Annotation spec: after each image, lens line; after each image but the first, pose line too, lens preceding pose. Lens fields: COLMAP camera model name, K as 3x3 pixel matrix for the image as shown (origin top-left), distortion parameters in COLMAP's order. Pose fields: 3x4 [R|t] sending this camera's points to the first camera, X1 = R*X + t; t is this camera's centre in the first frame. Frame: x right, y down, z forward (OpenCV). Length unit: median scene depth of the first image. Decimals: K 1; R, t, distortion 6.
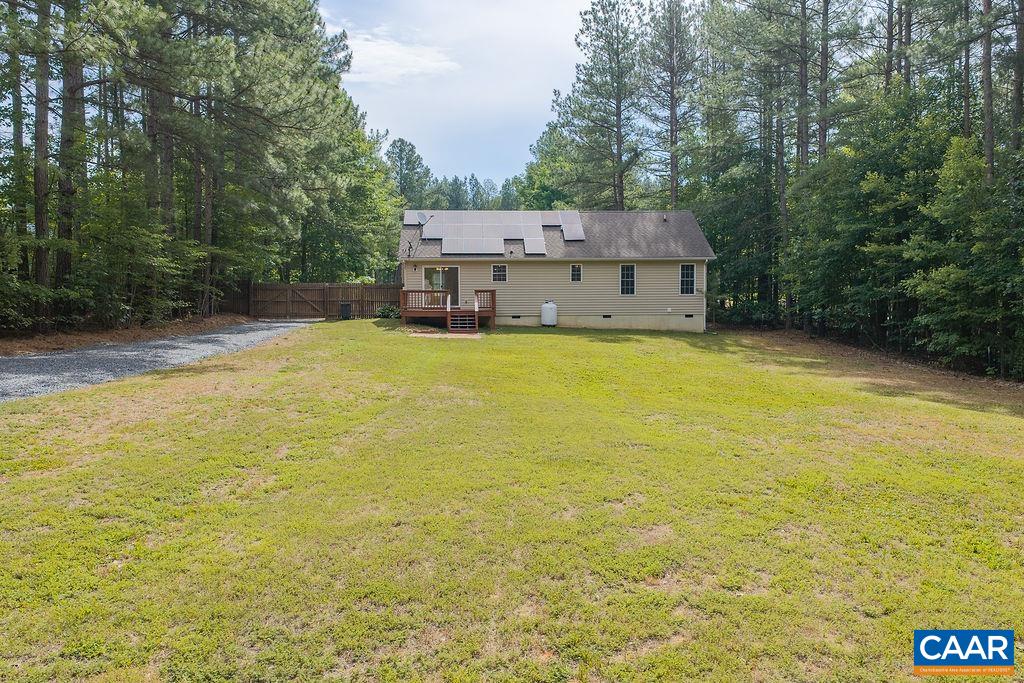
lens RADIAL K [[848.6, 0, 515.7], [0, 848.6, 340.6], [0, 0, 1]] dist [0.031773, -0.049895]
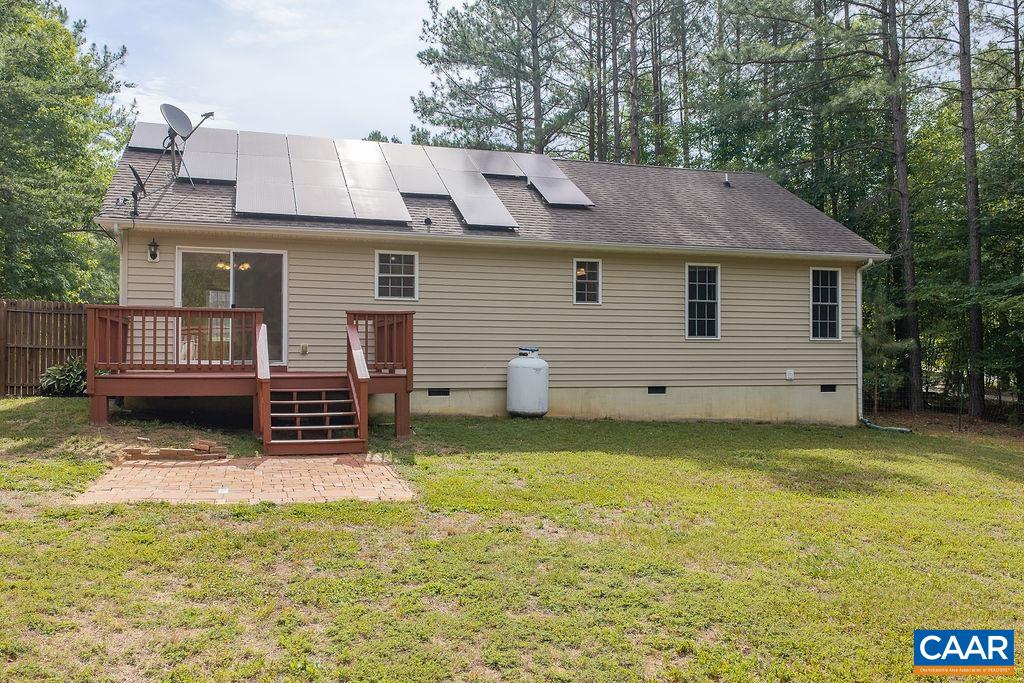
lens RADIAL K [[848.6, 0, 501.4], [0, 848.6, 341.0], [0, 0, 1]] dist [0.031773, -0.049895]
pose [[0.971473, 0.011992, 0.236846, -0.061564], [0.004951, 0.997477, -0.070812, -0.023366], [-0.237097, 0.069964, 0.968963, 0.621331]]
